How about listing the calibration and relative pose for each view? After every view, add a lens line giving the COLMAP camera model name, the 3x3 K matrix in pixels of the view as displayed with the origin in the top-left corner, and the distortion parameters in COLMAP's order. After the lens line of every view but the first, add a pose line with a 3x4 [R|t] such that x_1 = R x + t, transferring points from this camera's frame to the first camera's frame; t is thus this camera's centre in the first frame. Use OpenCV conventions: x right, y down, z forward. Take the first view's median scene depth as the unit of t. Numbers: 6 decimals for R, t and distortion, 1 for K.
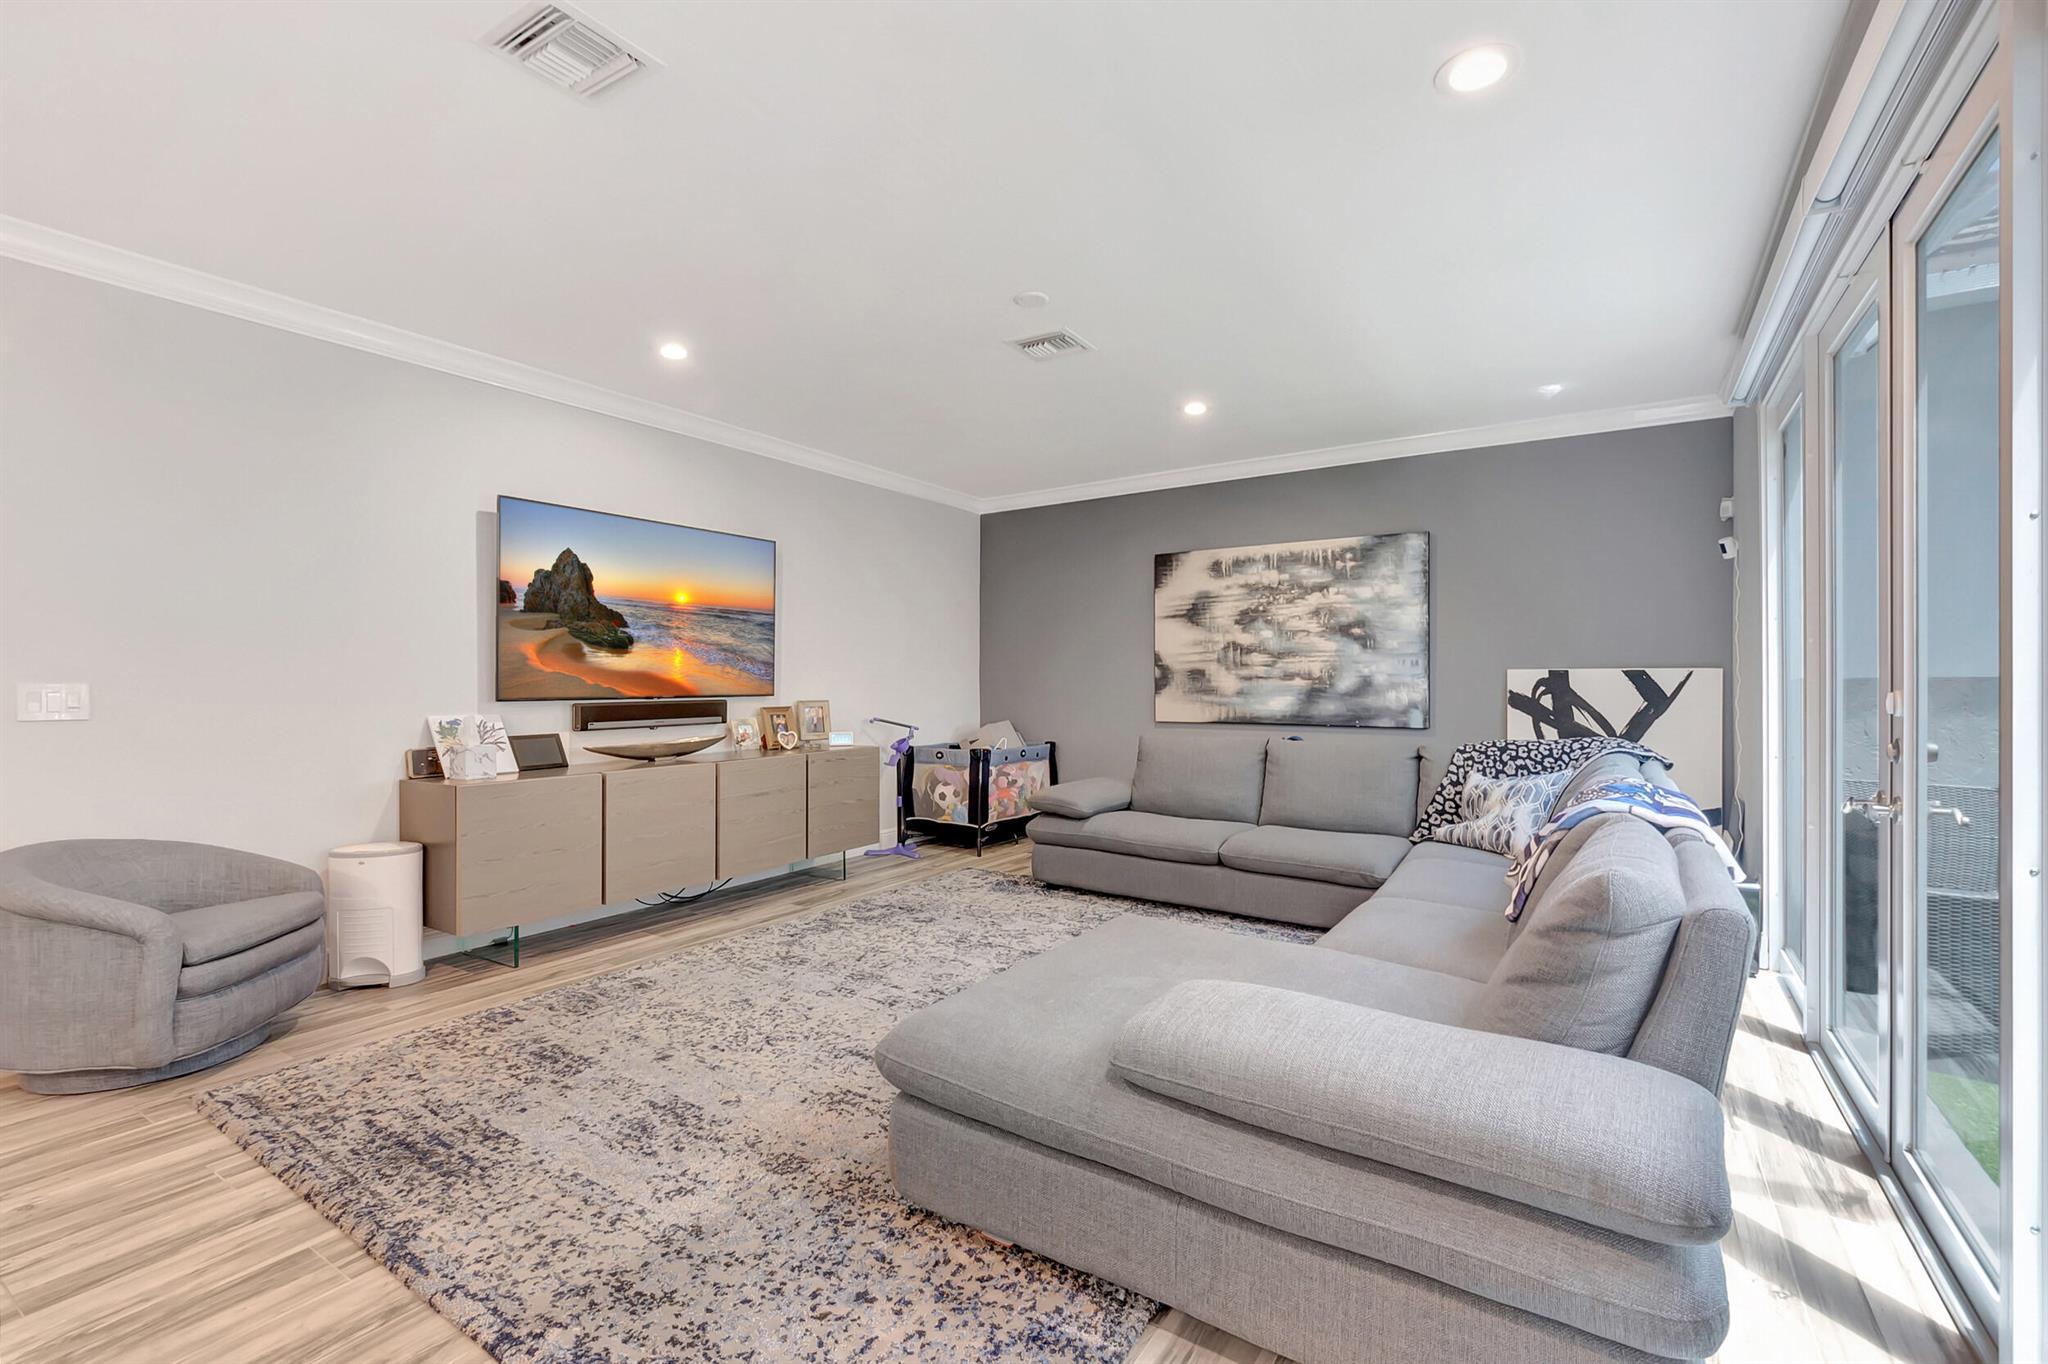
lens RADIAL K [[909.4, 0, 1020.9], [0, 909.4, 677.8], [0, 0, 1]] dist [-0.000079, 0.000103]
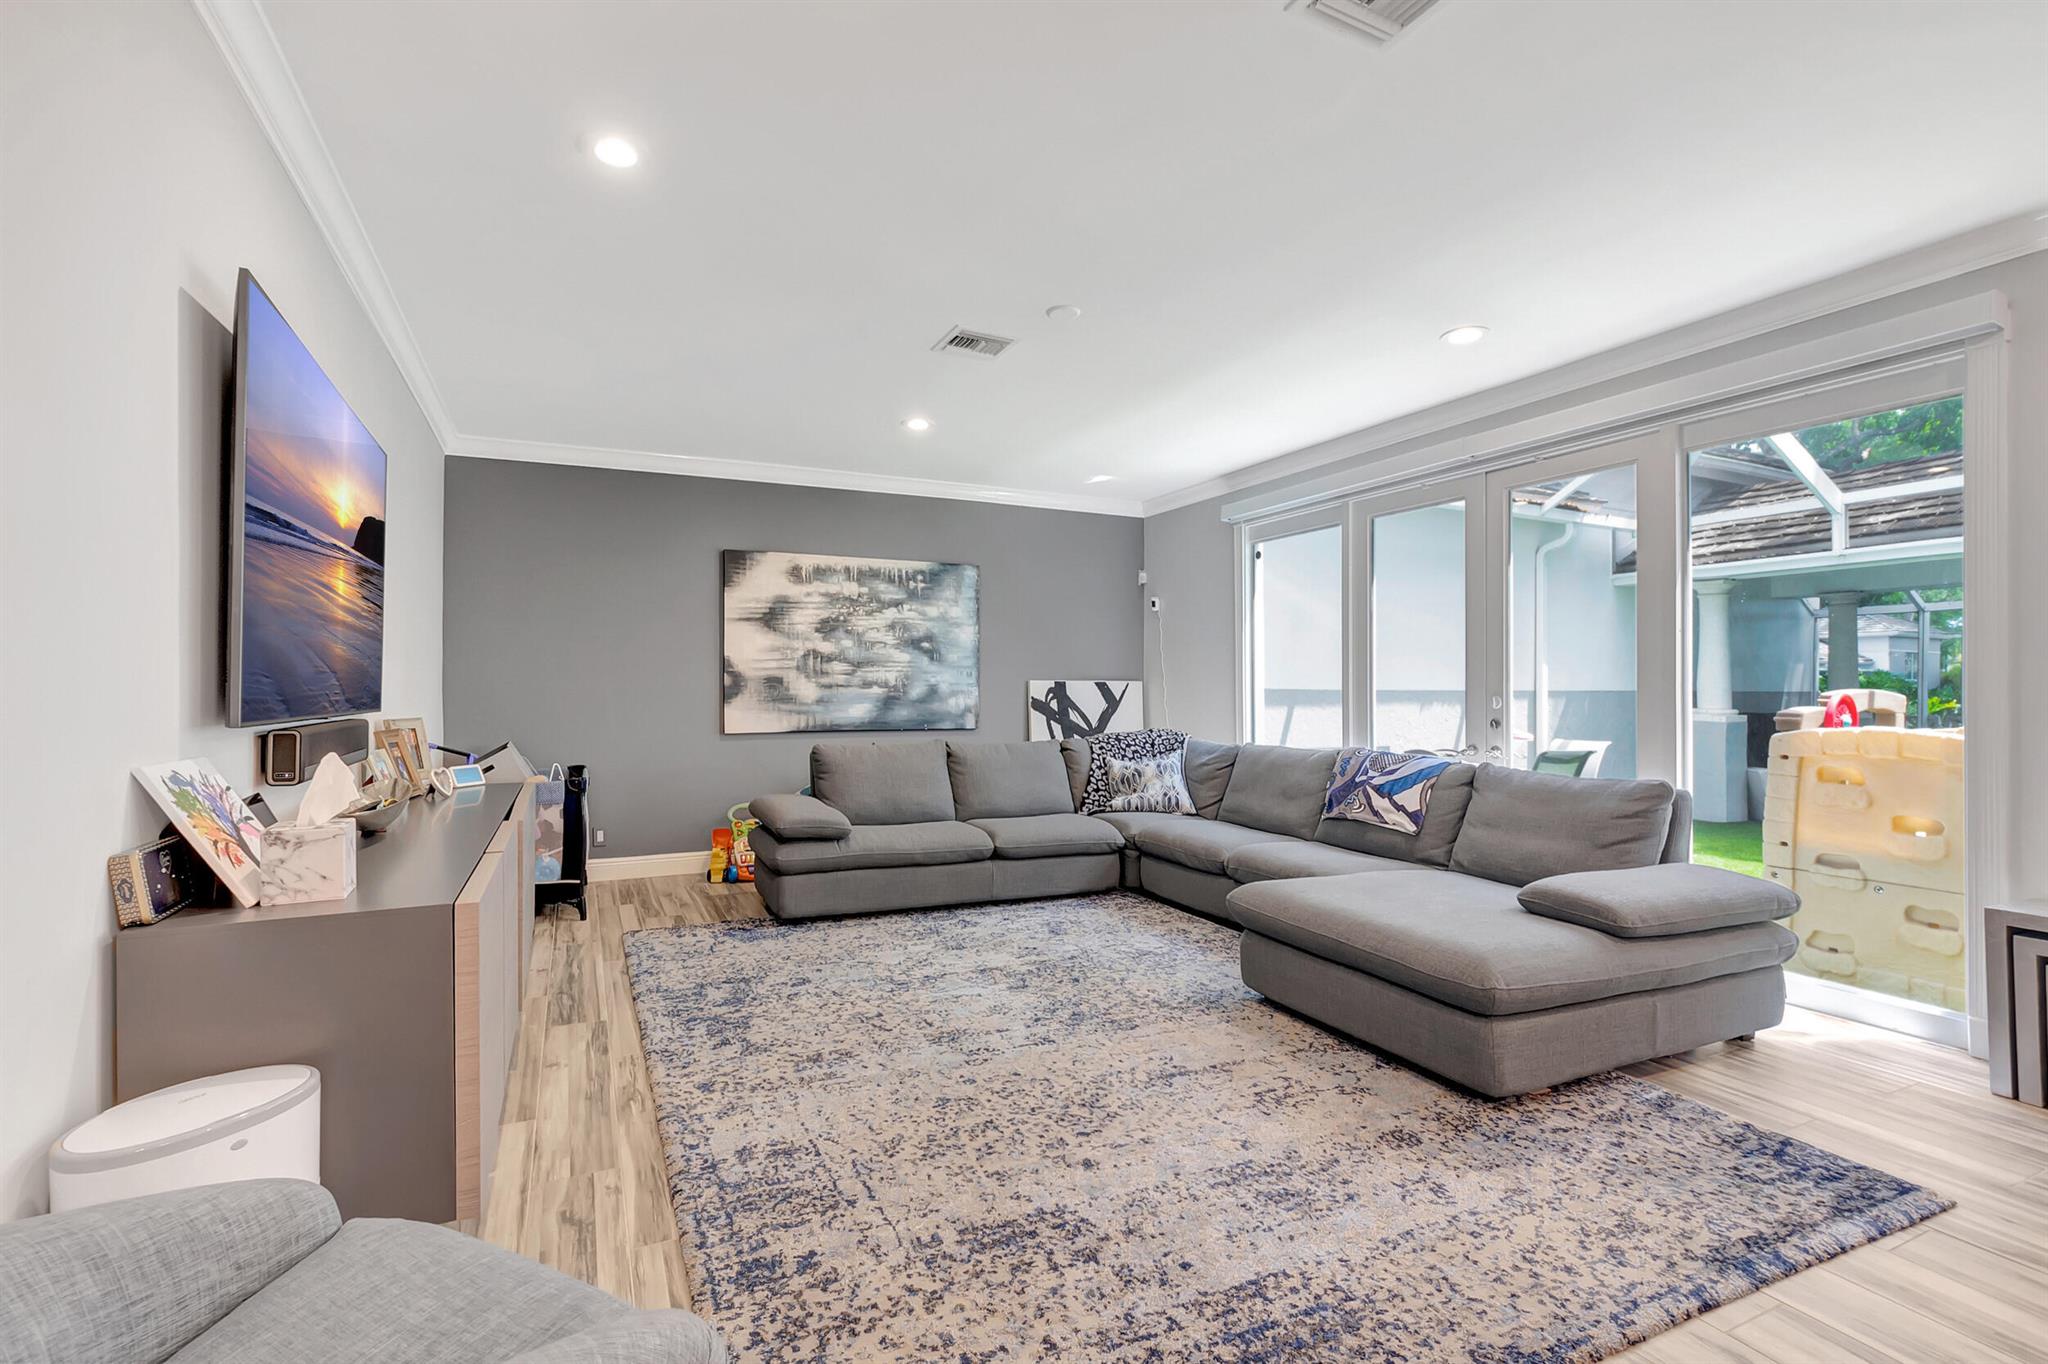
lens RADIAL K [[909.4, 0, 1020.9], [0, 909.4, 677.8], [0, 0, 1]] dist [-0.000079, 0.000103]
pose [[0.533028, 0.012904, 0.845999, -0.538563], [-0.003271, 0.999908, -0.013190, 0.003839], [-0.846091, 0.004263, 0.533021, 0.309264]]
